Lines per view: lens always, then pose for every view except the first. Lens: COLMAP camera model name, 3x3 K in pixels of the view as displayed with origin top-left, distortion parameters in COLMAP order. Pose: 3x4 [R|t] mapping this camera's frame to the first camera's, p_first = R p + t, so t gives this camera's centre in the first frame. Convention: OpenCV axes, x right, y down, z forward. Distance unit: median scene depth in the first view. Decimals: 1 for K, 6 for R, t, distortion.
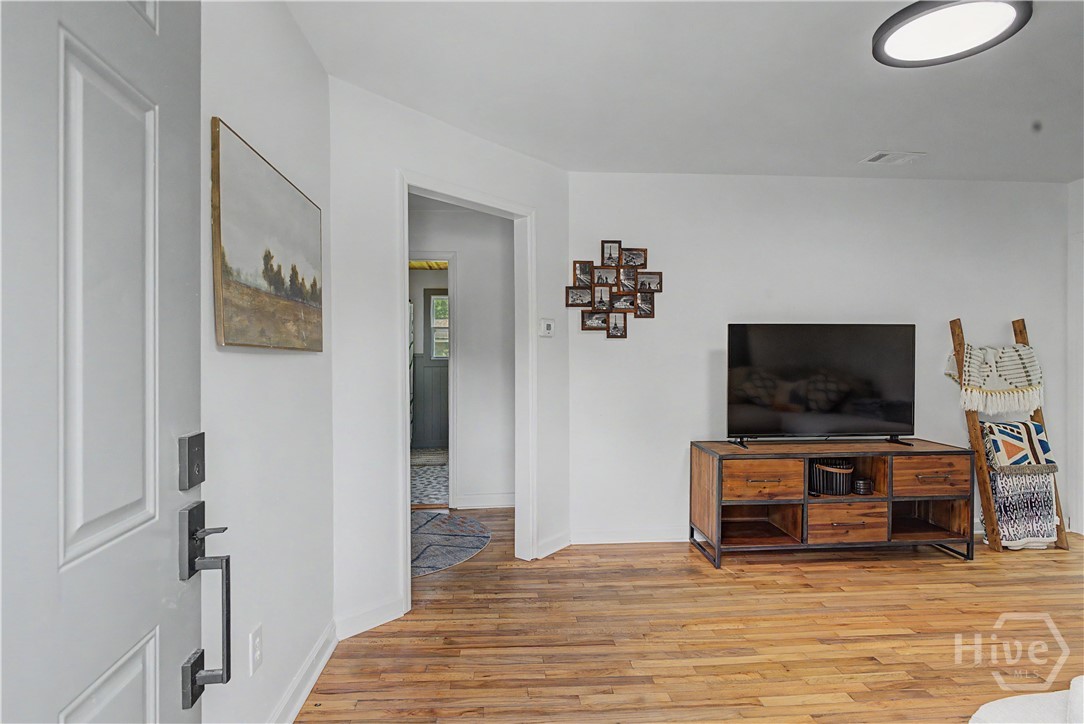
lens RADIAL K [[569.4, 0, 535.5], [0, 569.4, 358.8], [0, 0, 1]] dist [-0.011406, 0.001811]
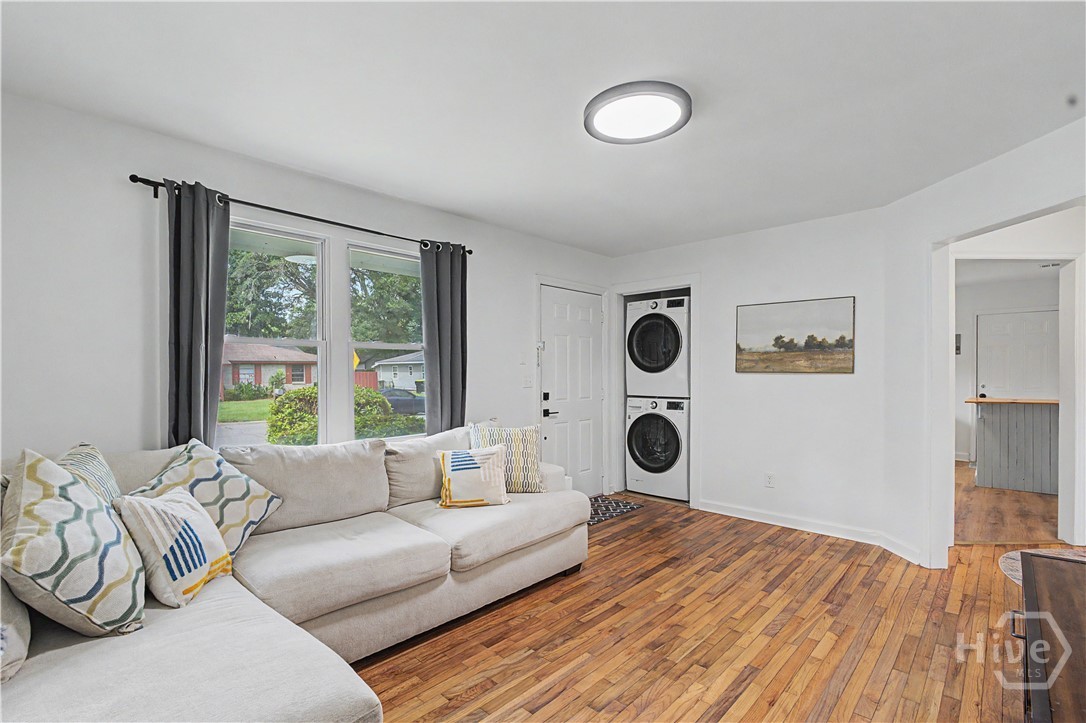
lens RADIAL K [[488.1, 0, 547.8], [0, 488.1, 371.5], [0, 0, 1]] dist [-0.013861, 0.000446]
pose [[-0.723264, 0.002241, -0.690568, 1.374960], [0.002771, 0.999996, 0.000343, -0.017674], [0.690566, -0.001665, -0.723267, 1.394760]]
